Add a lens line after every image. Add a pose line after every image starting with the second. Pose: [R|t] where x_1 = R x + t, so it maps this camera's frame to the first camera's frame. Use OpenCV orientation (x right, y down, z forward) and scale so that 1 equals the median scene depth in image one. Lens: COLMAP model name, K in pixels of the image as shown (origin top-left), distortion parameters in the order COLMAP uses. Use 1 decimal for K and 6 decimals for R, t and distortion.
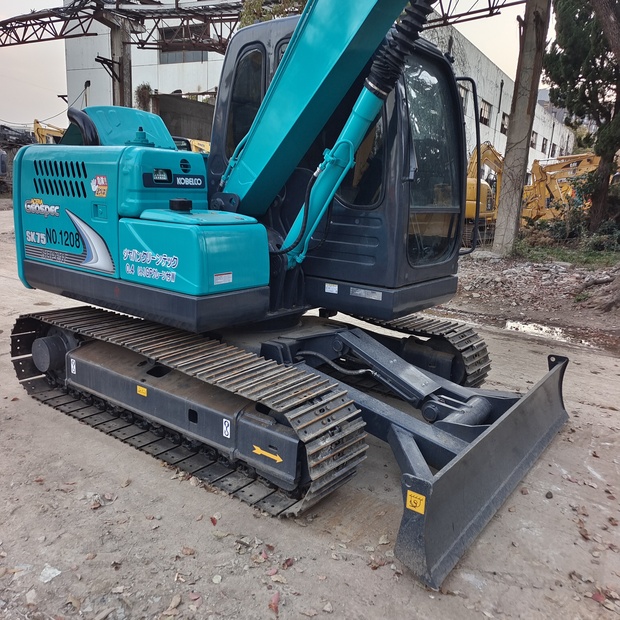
lens RADIAL K [[557.6, 0, 317.9], [0, 557.6, 311.9], [0, 0, 1]] dist [0.023154, 0.028151]
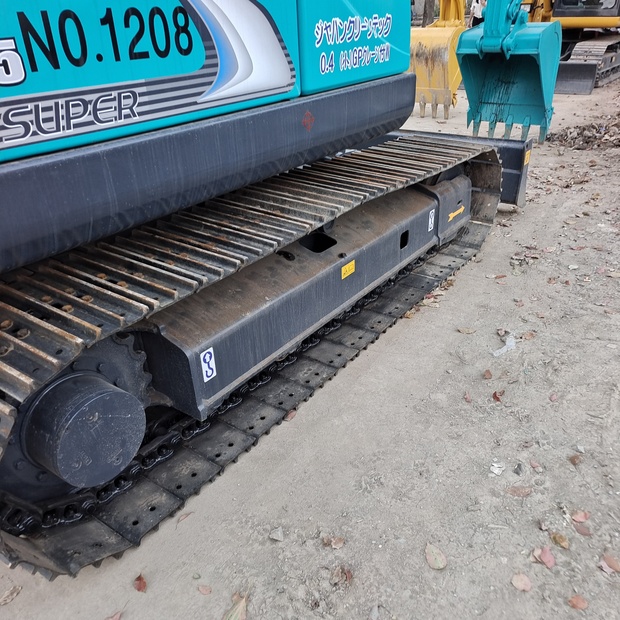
lens RADIAL K [[557.6, 0, 317.9], [0, 557.6, 311.9], [0, 0, 1]] dist [0.023154, 0.028151]
pose [[-0.009916, -0.519973, 0.854125, -0.861712], [0.253472, 0.824962, 0.505162, -0.144615], [-0.967292, 0.221506, 0.123618, 0.945470]]
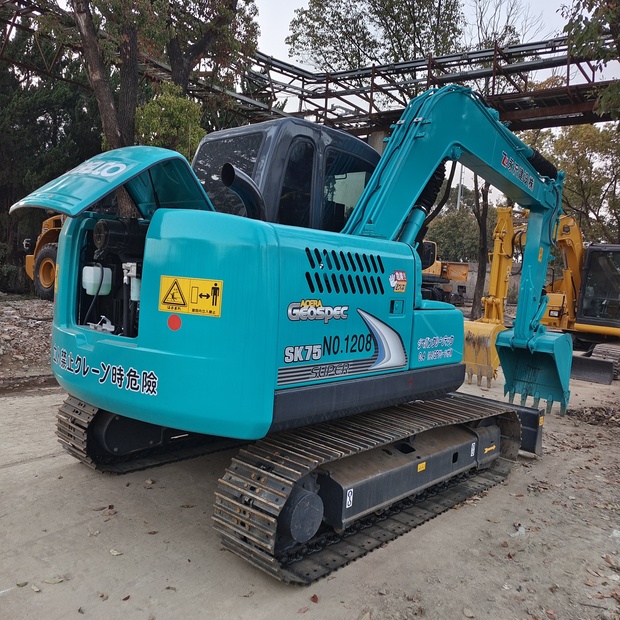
lens RADIAL K [[557.6, 0, 317.9], [0, 557.6, 311.9], [0, 0, 1]] dist [0.023154, 0.028151]
pose [[0.104661, -0.109945, 0.988412, -1.339008], [0.155461, 0.983461, 0.092932, -0.277528], [-0.982282, 0.143933, 0.120022, 1.002604]]
